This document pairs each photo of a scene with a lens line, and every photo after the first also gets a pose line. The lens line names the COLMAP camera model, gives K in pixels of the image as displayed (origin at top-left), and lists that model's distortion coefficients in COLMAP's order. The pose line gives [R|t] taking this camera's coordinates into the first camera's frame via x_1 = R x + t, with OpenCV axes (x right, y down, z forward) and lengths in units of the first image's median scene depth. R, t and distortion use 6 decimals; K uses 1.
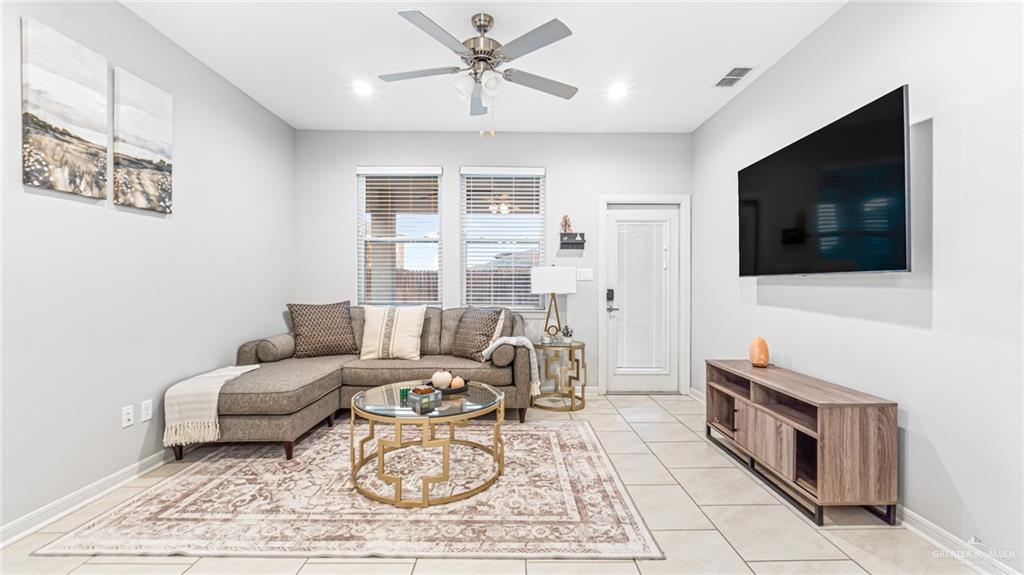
lens RADIAL K [[421.8, 0, 516.3], [0, 421.8, 289.6], [0, 0, 1]] dist [0.000482, -0.000008]
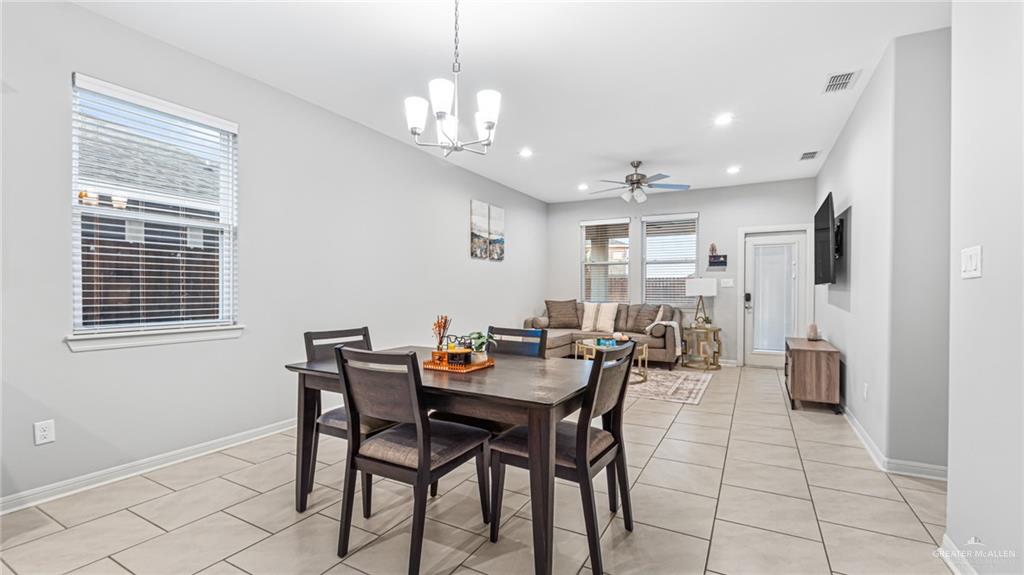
lens RADIAL K [[435.2, 0, 514.8], [0, 435.2, 291.5], [0, 0, 1]] dist [-0.008797, -0.000273]
pose [[0.870831, -0.001501, -0.491580, 0.274738], [-0.006359, 0.999877, -0.014320, 0.020240], [0.491541, 0.015596, 0.870715, -0.707417]]
